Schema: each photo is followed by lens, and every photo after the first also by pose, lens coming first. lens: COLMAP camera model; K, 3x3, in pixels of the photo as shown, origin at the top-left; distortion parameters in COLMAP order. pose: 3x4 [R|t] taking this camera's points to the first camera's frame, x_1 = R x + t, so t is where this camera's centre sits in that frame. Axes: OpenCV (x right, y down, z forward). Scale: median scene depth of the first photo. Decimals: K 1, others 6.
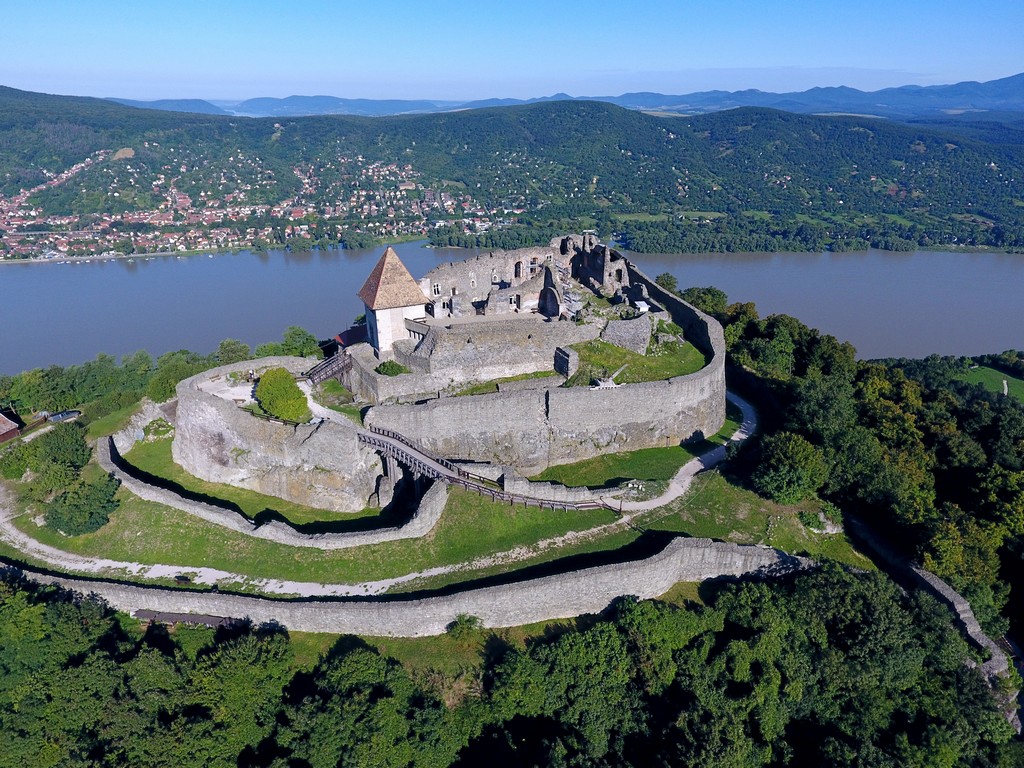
lens RADIAL K [[613.2, 0, 511.3], [0, 613.2, 384.9], [0, 0, 1]] dist [-0.003386, 0.000111]
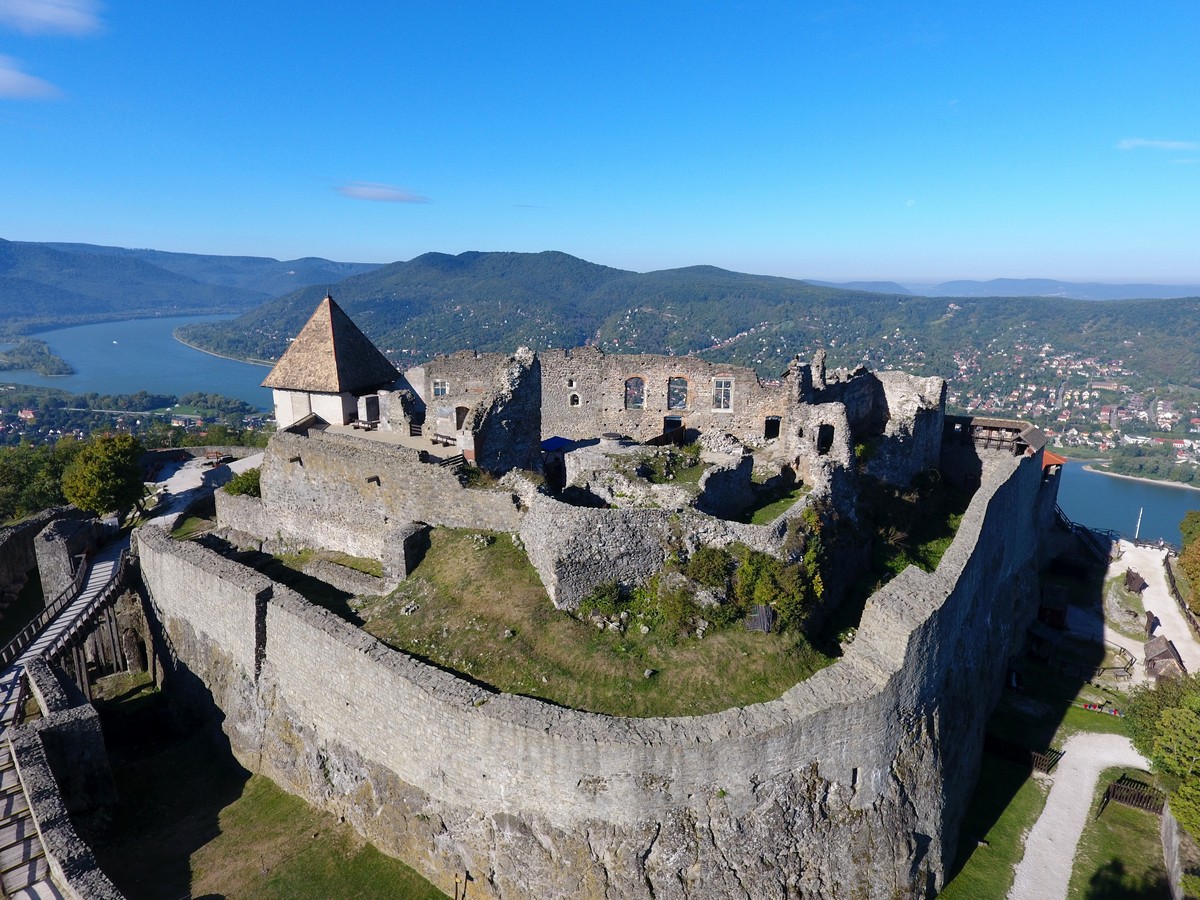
lens RADIAL K [[700.6, 0, 598.9], [0, 700.6, 451.5], [0, 0, 1]] dist [-0.001105, -0.001172]
pose [[0.680742, 0.176249, -0.711004, 0.406696], [-0.314177, 0.947065, -0.066039, -0.092584], [0.661728, 0.268337, 0.700080, 0.575365]]
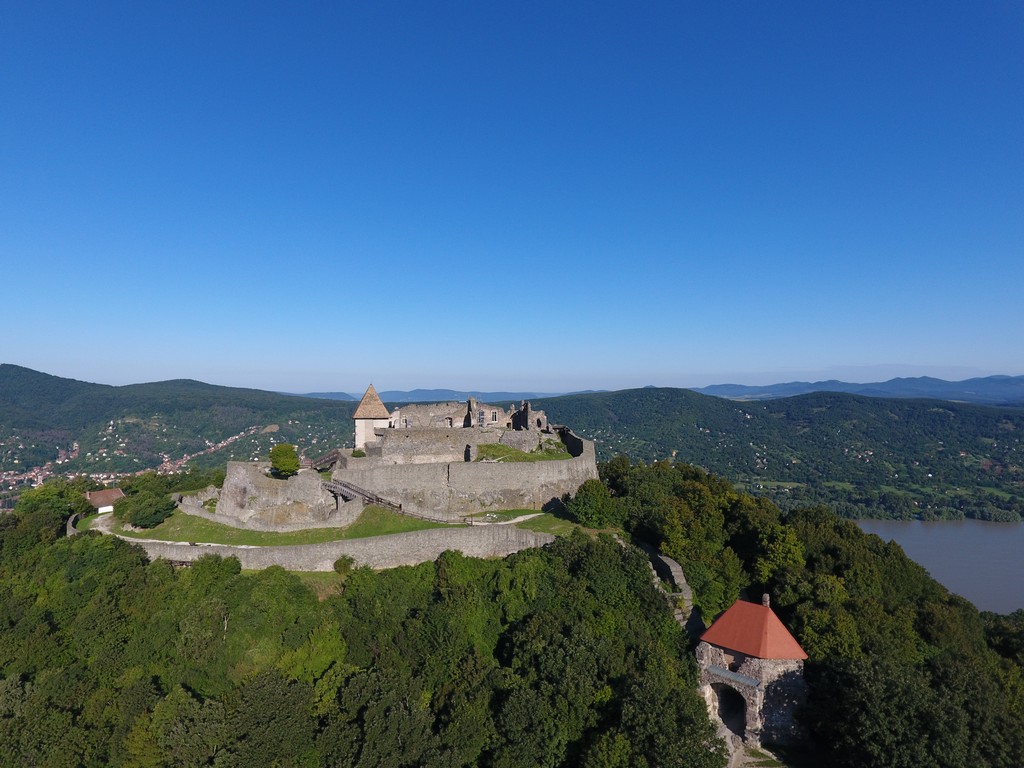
lens RADIAL K [[597.8, 0, 511.1], [0, 597.8, 385.3], [0, 0, 1]] dist [-0.001105, -0.001172]
pose [[0.987649, -0.008678, -0.156442, 0.329355], [-0.059849, 0.901860, -0.427863, 0.341768], [0.144802, 0.431941, 0.890202, -0.283176]]
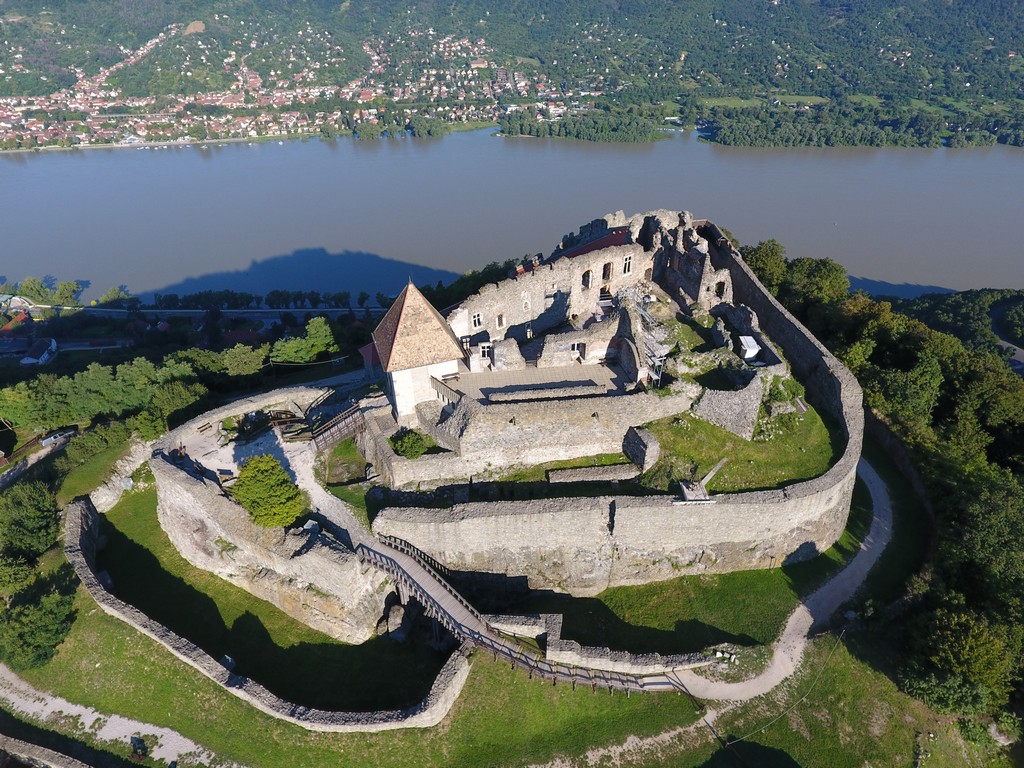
lens RADIAL K [[597.8, 0, 511.1], [0, 597.8, 385.3], [0, 0, 1]] dist [-0.001105, -0.001172]
pose [[0.993295, 0.055159, -0.101604, 0.000983], [-0.035339, 0.981640, 0.187443, -0.192346], [0.110078, -0.182596, 0.977006, 0.228430]]
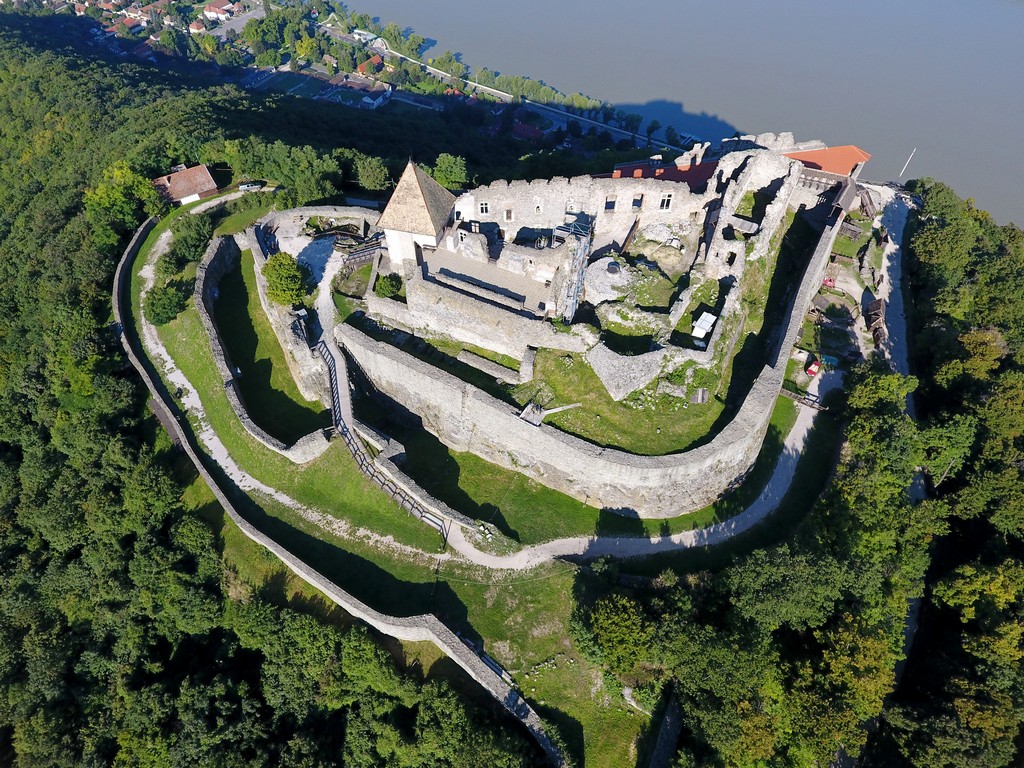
lens RADIAL K [[596.8, 0, 511.0], [0, 596.8, 386.5], [0, 0, 1]] dist [-0.001029, -0.000551]
pose [[0.761046, 0.503094, -0.409519, 0.344457], [-0.267677, 0.818591, 0.508191, -0.346903], [0.590896, -0.277138, 0.757652, 0.263966]]
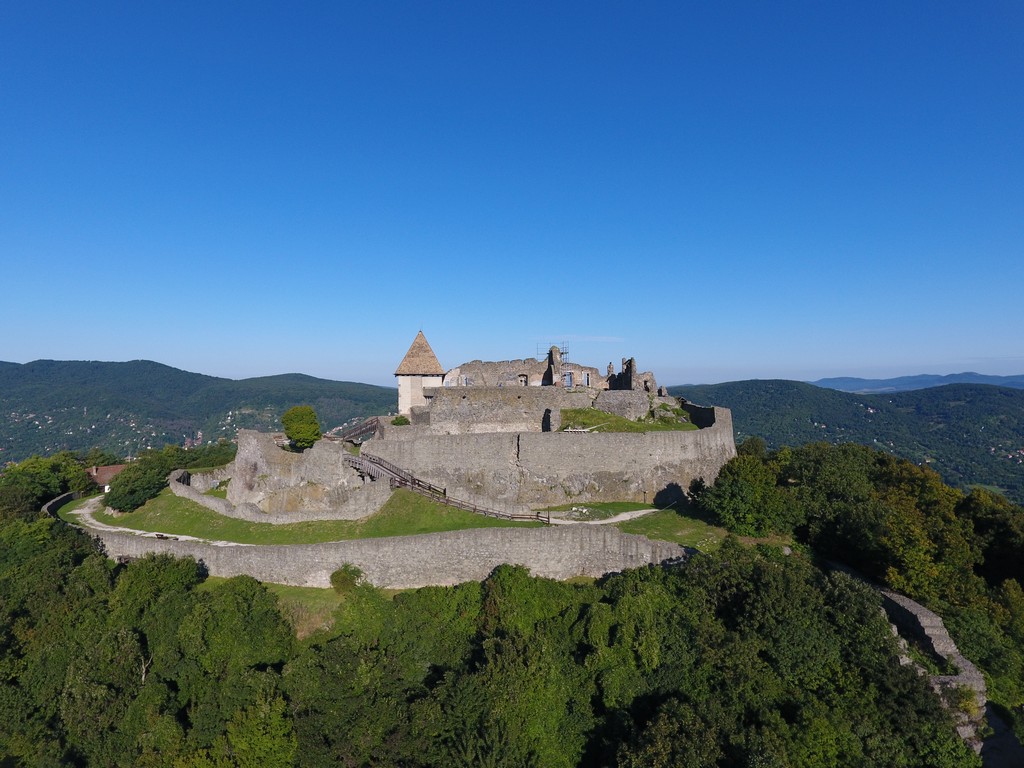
lens RADIAL K [[597.8, 0, 511.1], [0, 597.8, 385.3], [0, 0, 1]] dist [-0.001105, -0.001172]
pose [[0.950541, -0.008641, -0.310479, 0.271559], [-0.124003, 0.905936, -0.404851, 0.263368], [0.284773, 0.423327, 0.860057, 0.054208]]
